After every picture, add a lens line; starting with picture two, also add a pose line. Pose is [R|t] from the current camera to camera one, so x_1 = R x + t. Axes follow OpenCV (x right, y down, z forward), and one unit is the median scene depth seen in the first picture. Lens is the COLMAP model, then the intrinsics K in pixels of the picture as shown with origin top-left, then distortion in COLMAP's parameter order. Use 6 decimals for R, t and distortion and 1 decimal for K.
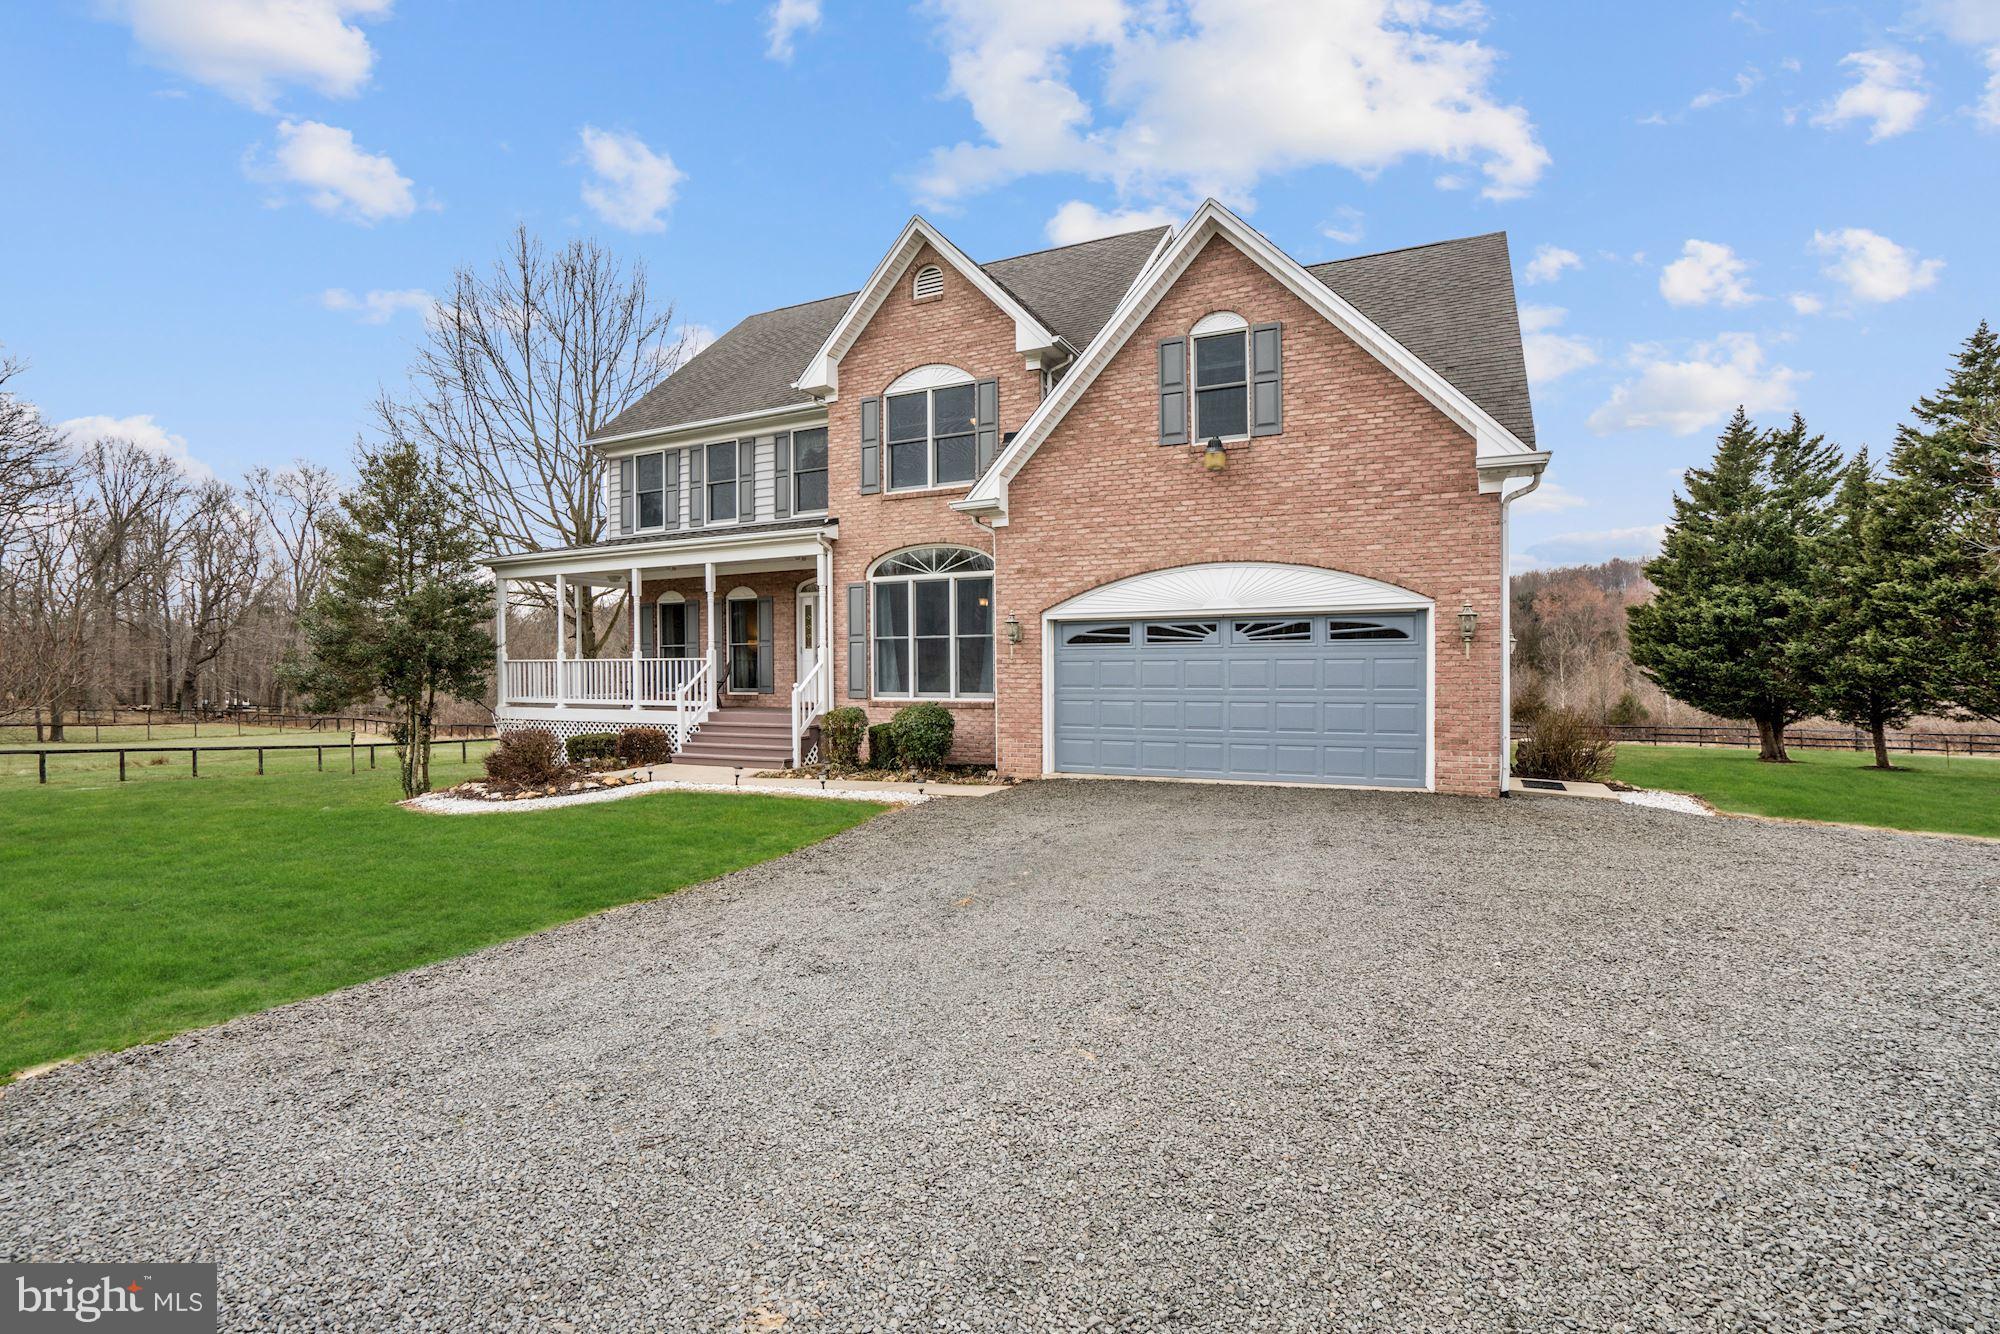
lens RADIAL K [[921.0, 0, 995.1], [0, 921.0, 670.1], [0, 0, 1]] dist [-0.028074, 0.011726]
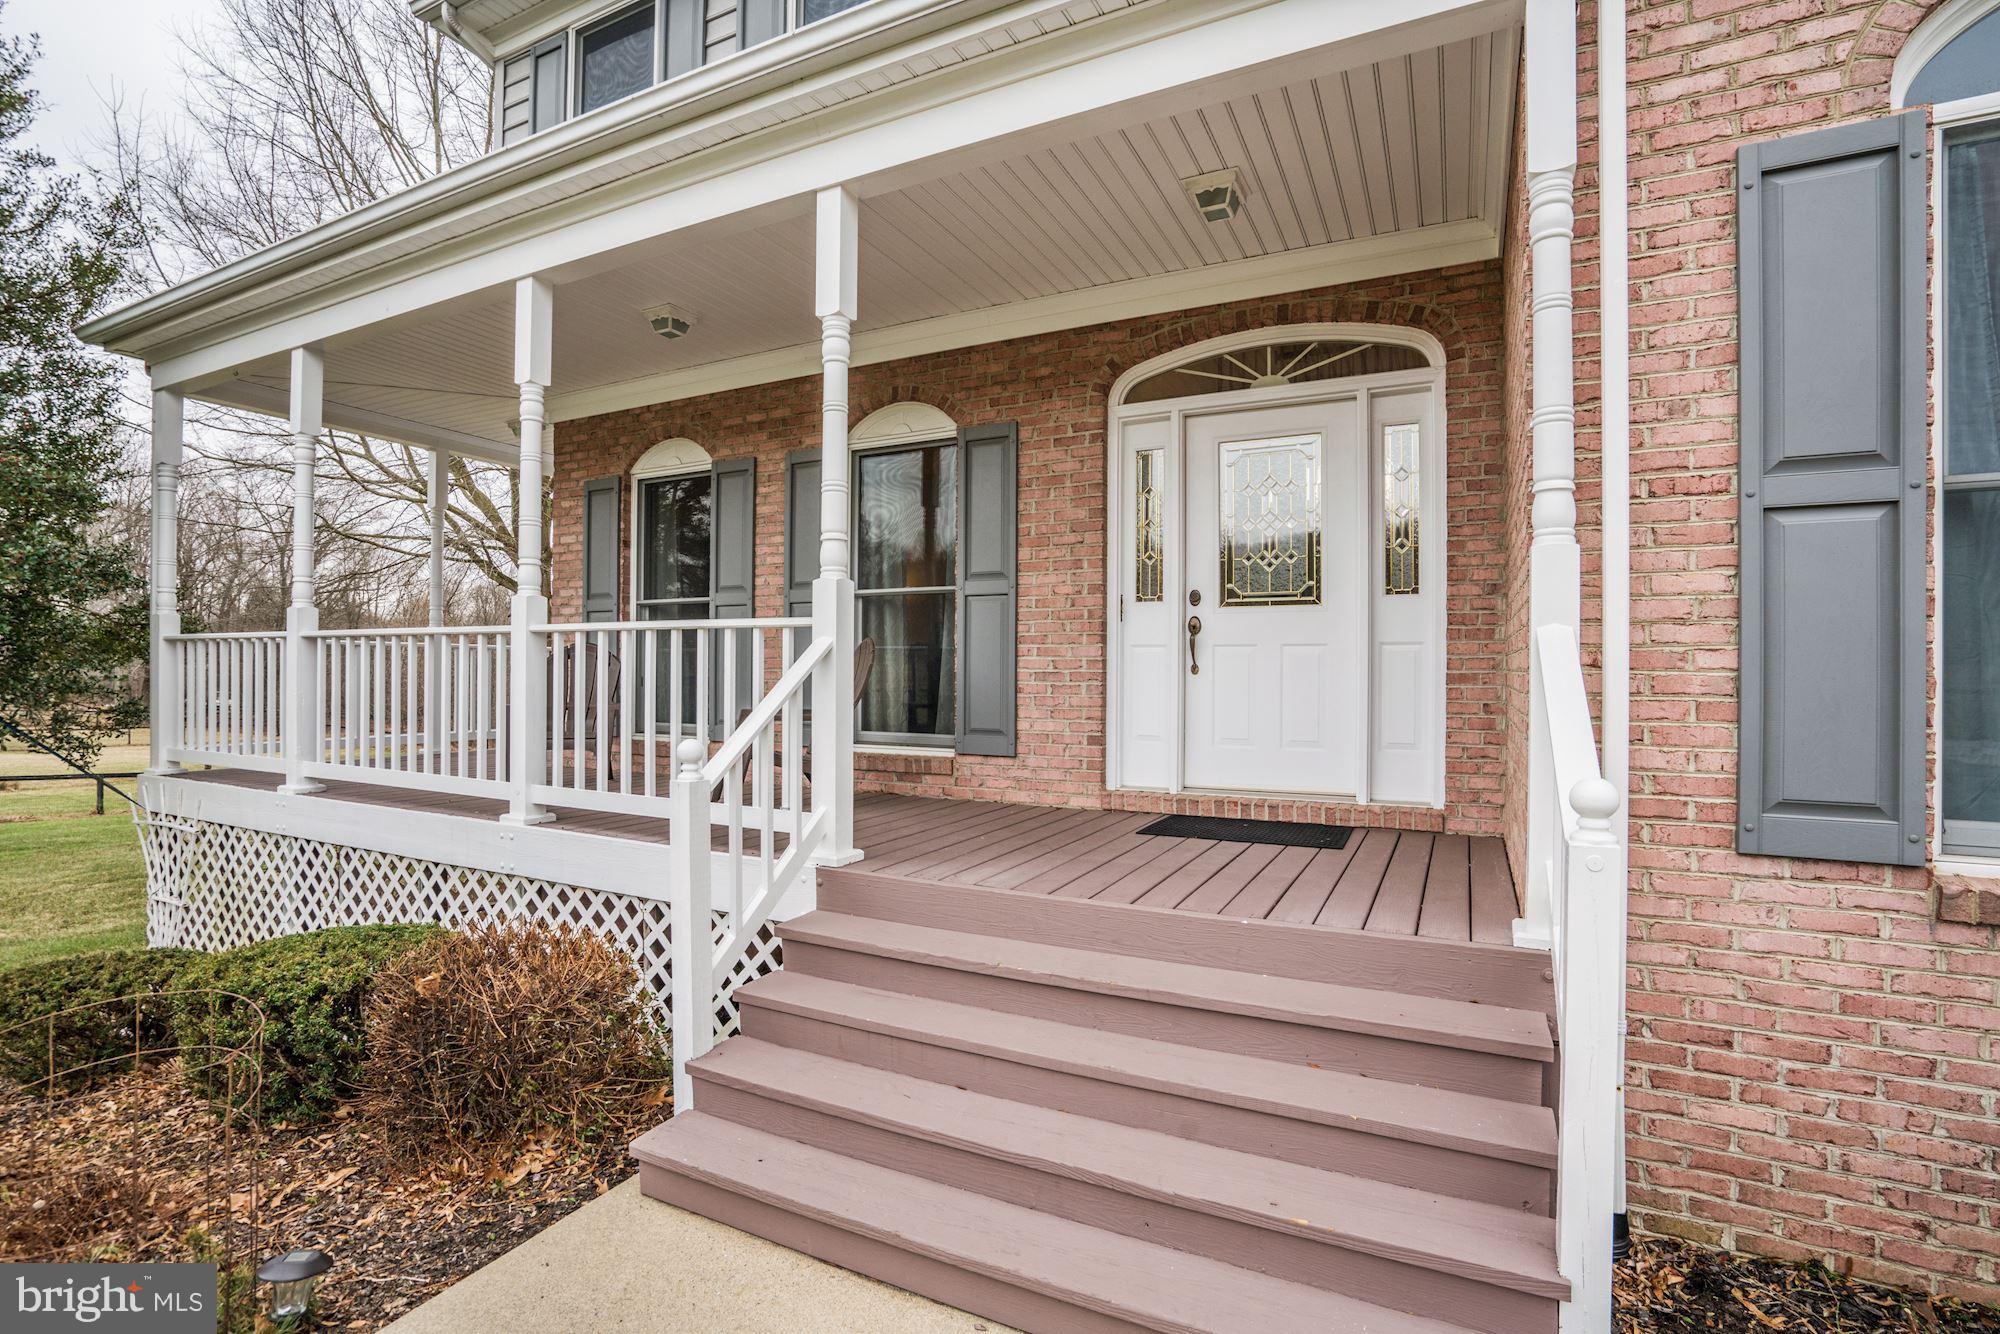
lens RADIAL K [[921.0, 0, 1004.5], [0, 921.0, 669.3], [0, 0, 1]] dist [-0.028074, 0.011726]
pose [[0.999830, 0.014211, -0.011710, -0.244609], [-0.014314, 0.999859, -0.008788, 0.000383], [0.011583, 0.008954, 0.999893, 0.720557]]
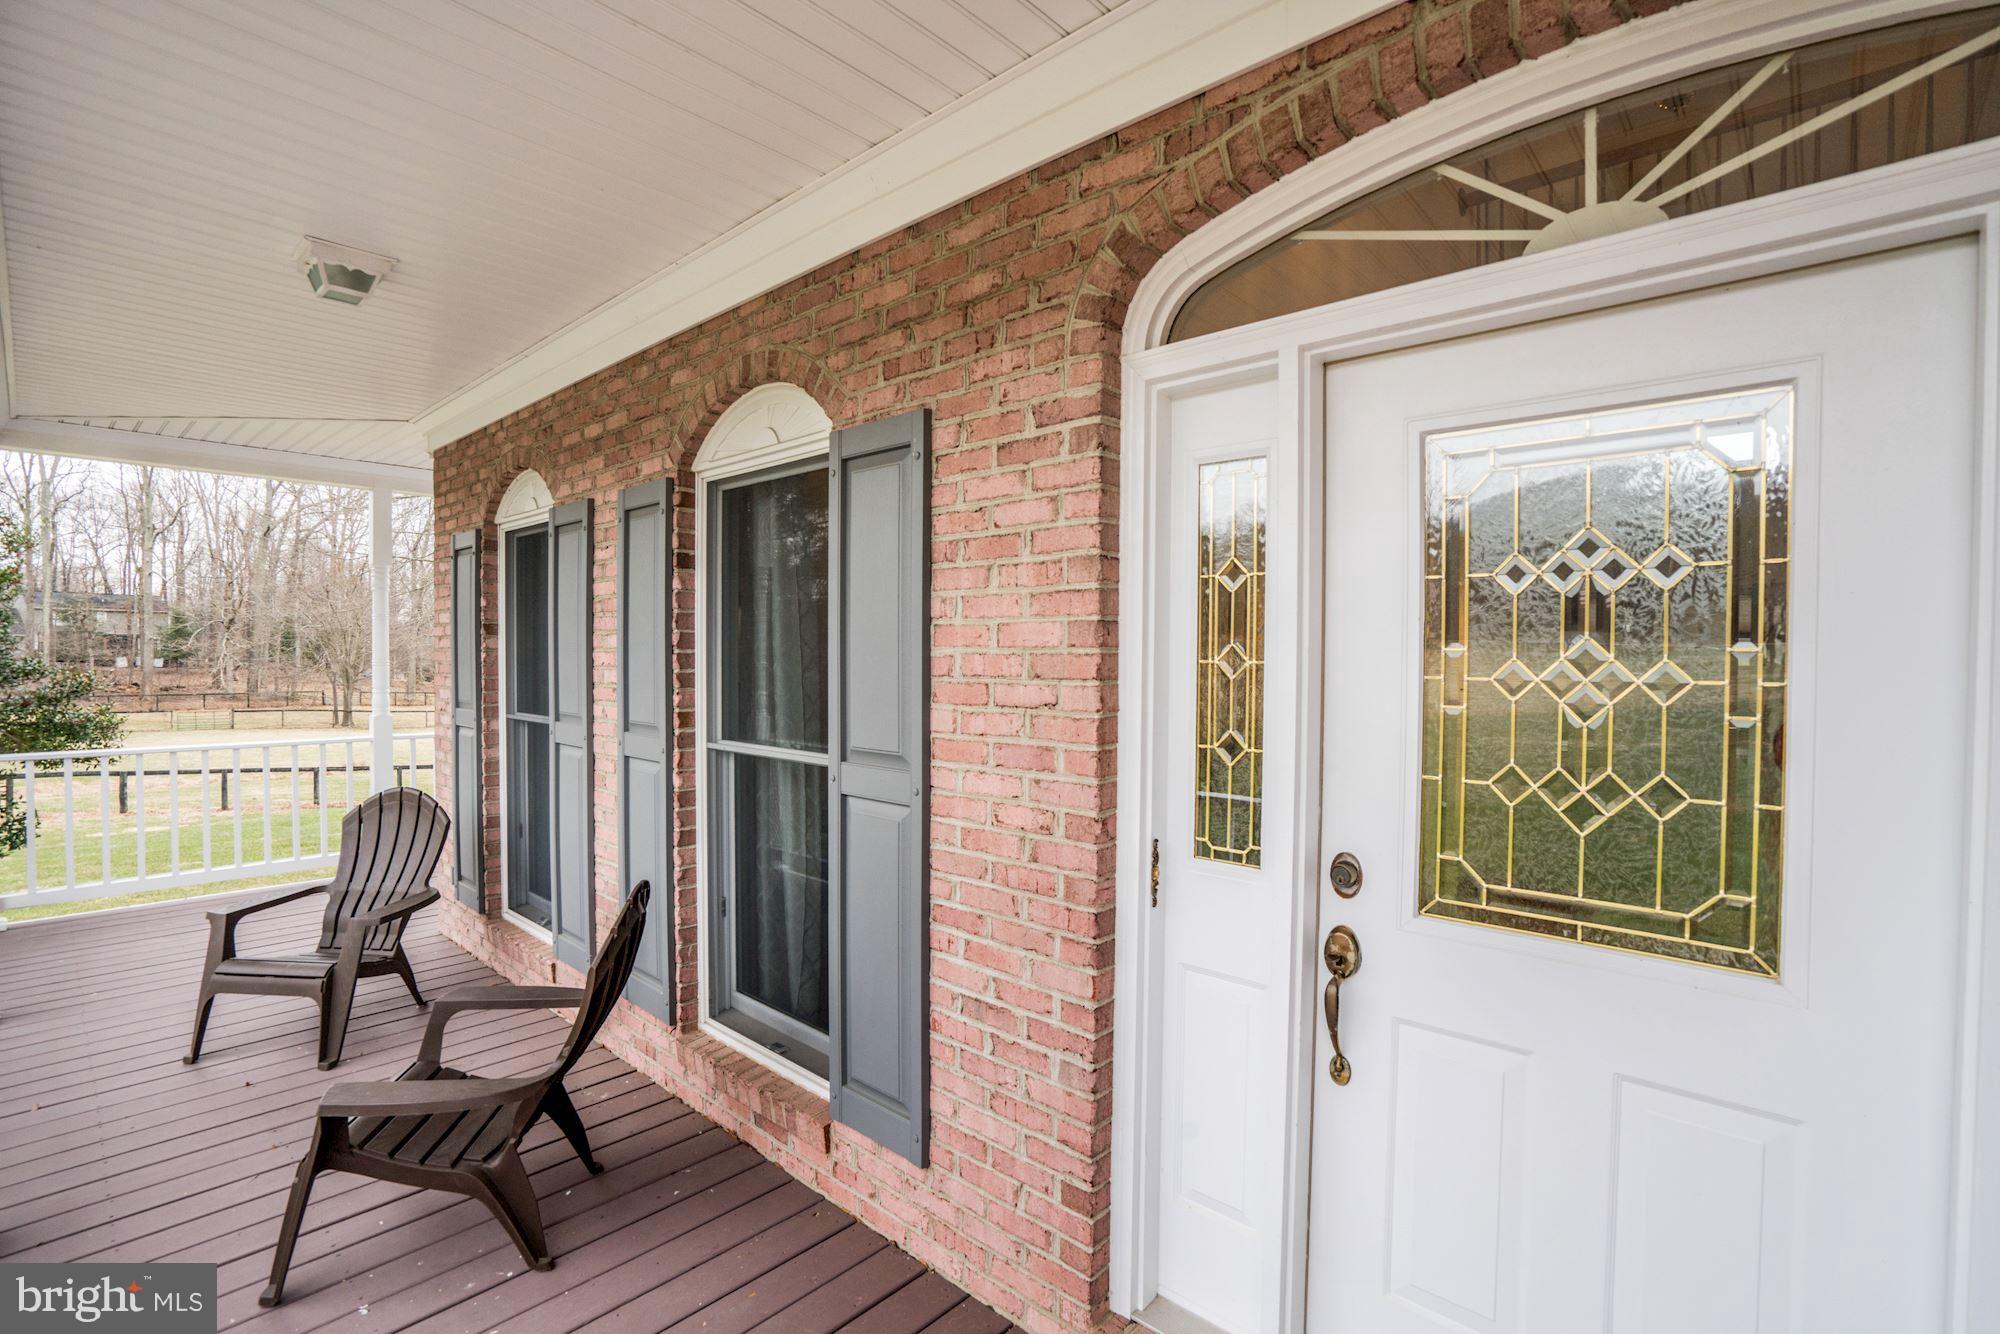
lens RADIAL K [[921.0, 0, 1004.6], [0, 921.0, 674.0], [0, 0, 1]] dist [-0.028074, 0.011726]
pose [[0.957675, 0.020313, -0.287135, -0.198082], [-0.013230, 0.999559, 0.026586, -0.048175], [0.287548, -0.021662, 0.957521, 0.893436]]
